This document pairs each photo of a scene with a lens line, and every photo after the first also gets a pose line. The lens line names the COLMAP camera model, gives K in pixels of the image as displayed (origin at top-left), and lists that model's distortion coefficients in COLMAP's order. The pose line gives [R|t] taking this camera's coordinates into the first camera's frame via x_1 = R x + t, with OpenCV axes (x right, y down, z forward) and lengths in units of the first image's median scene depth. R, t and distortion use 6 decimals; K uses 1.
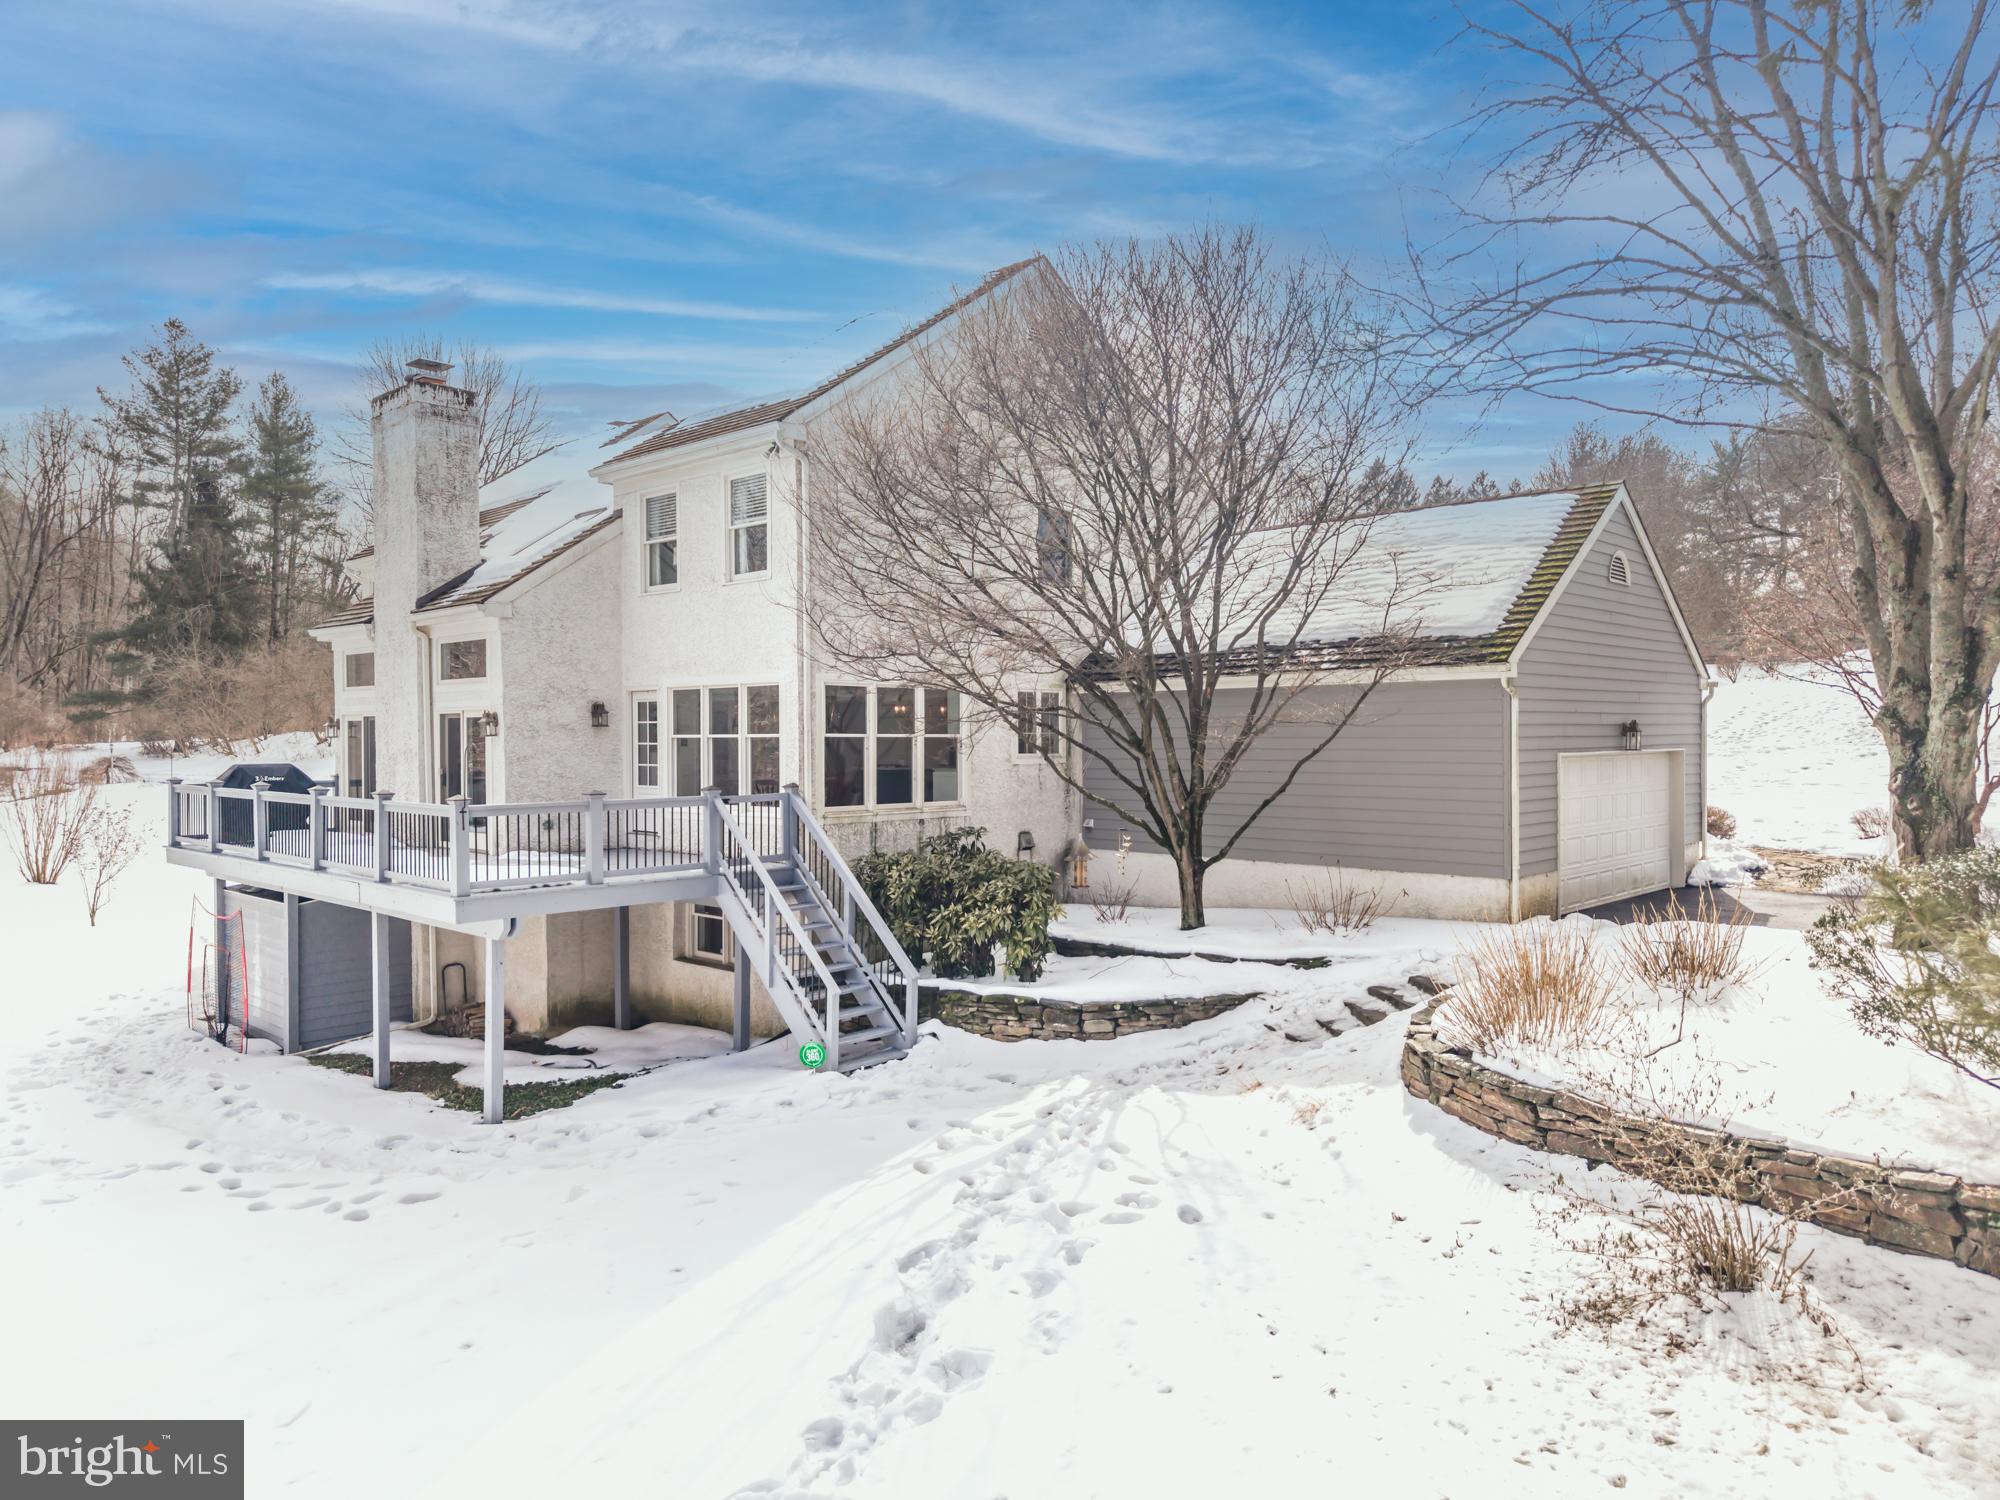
lens RADIAL K [[1362.6, 0, 1018.9], [0, 1362.6, 756.0], [0, 0, 1]] dist [-0.000888, -0.001747]
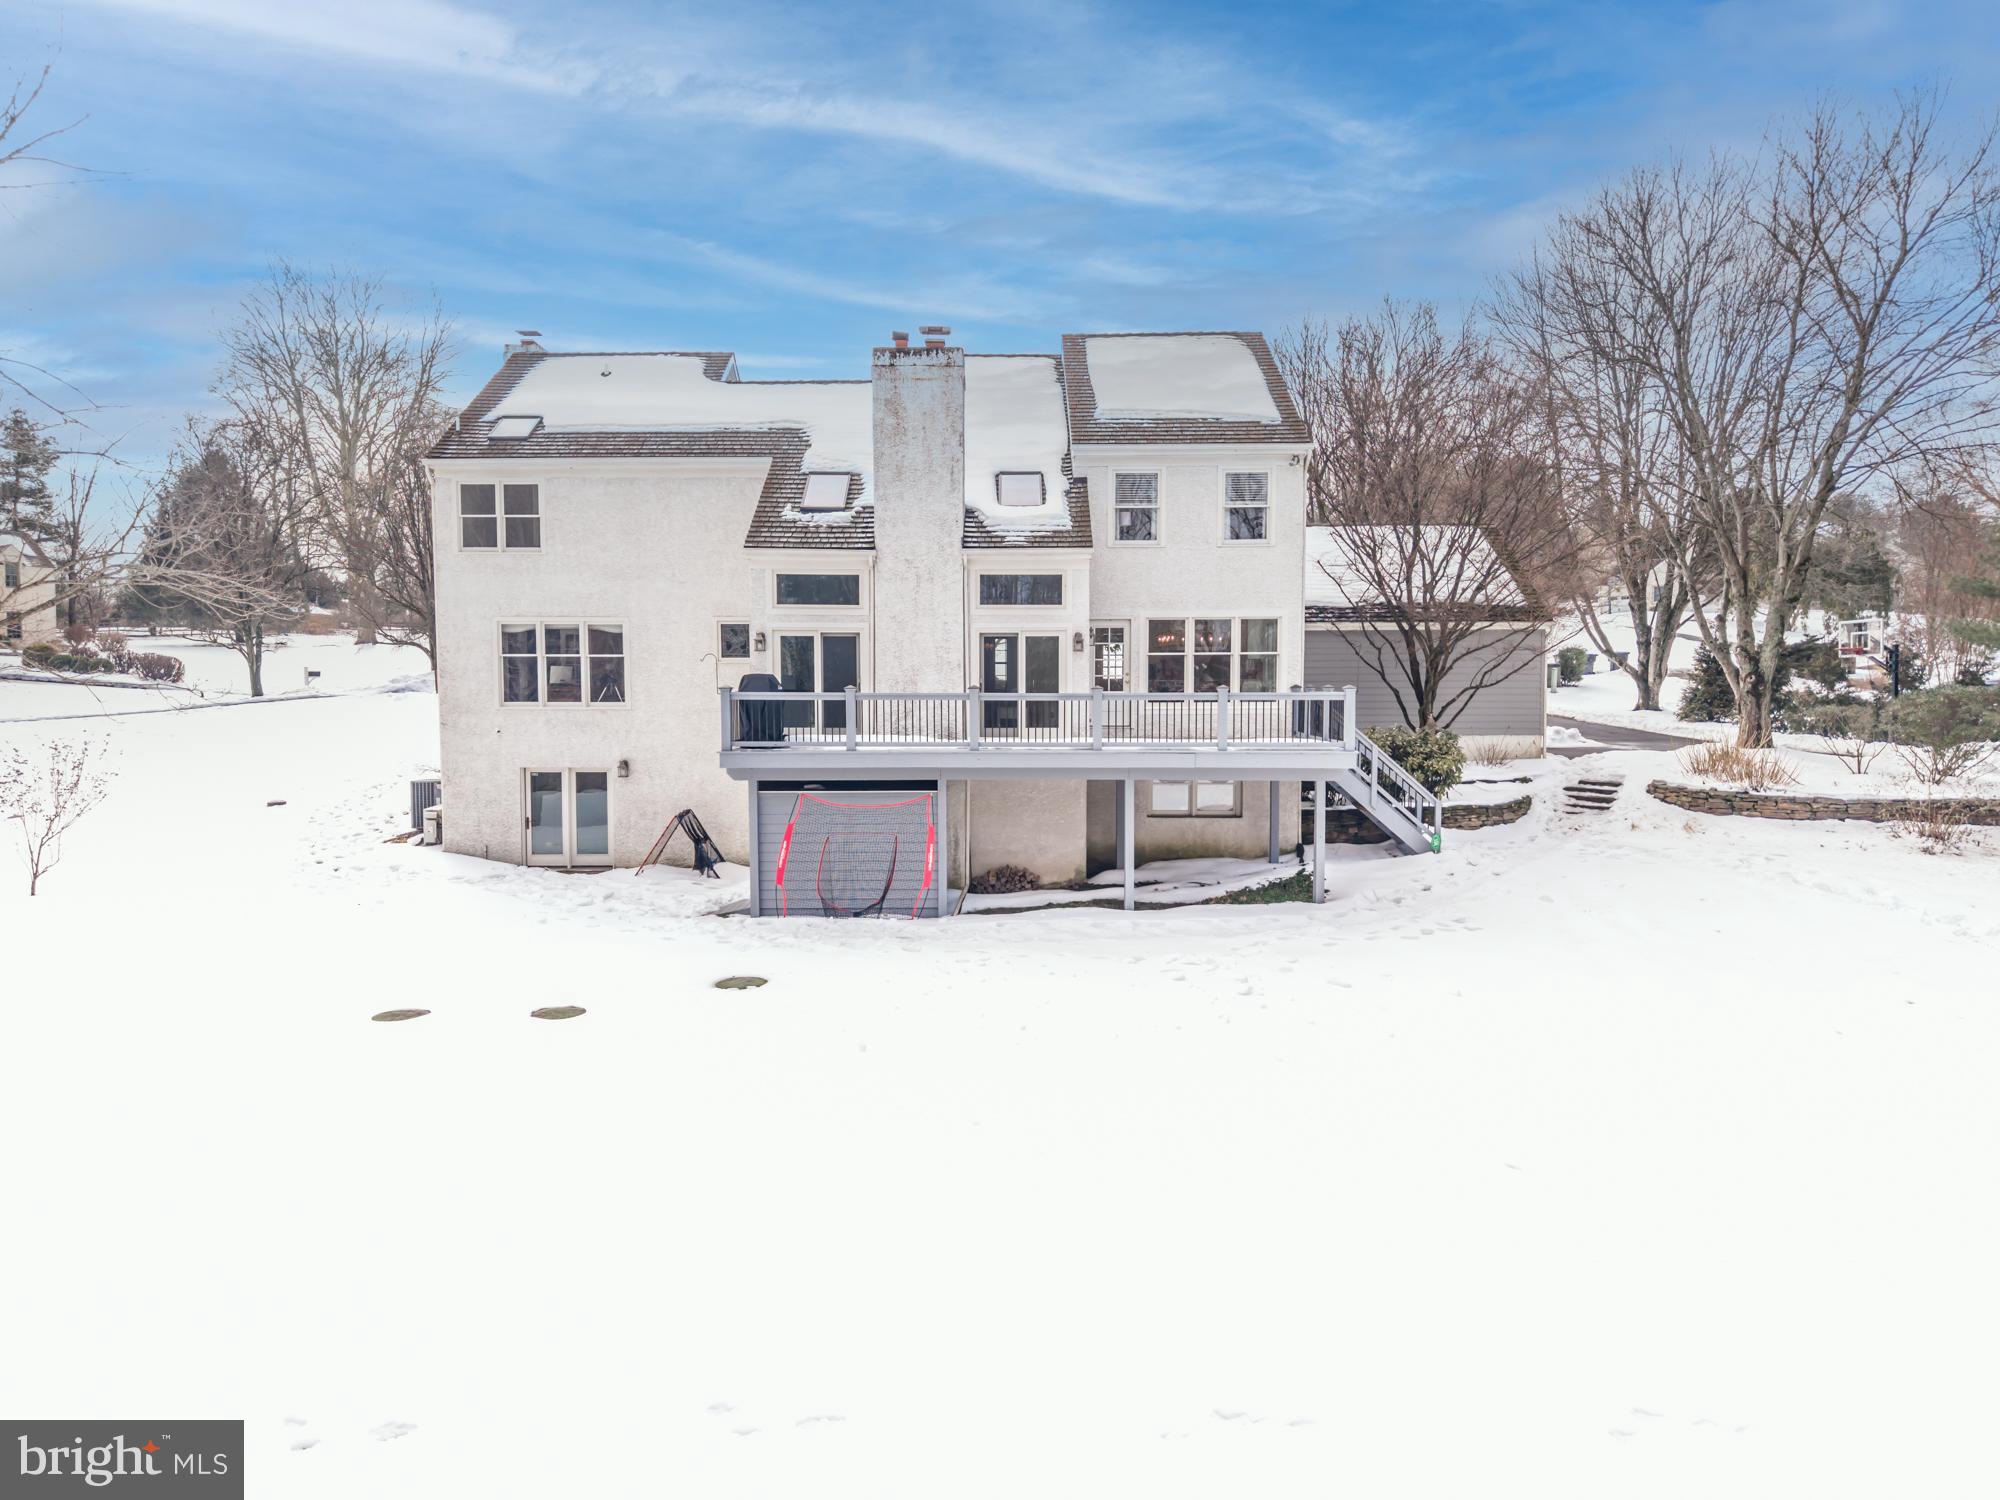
lens RADIAL K [[1362.6, 0, 1018.9], [0, 1362.6, 756.0], [0, 0, 1]] dist [-0.000888, -0.001747]
pose [[0.694979, -0.038065, 0.718022, -1.315382], [-0.000165, 0.998589, 0.053098, 0.014200], [-0.719030, -0.037021, 0.693992, 0.148415]]
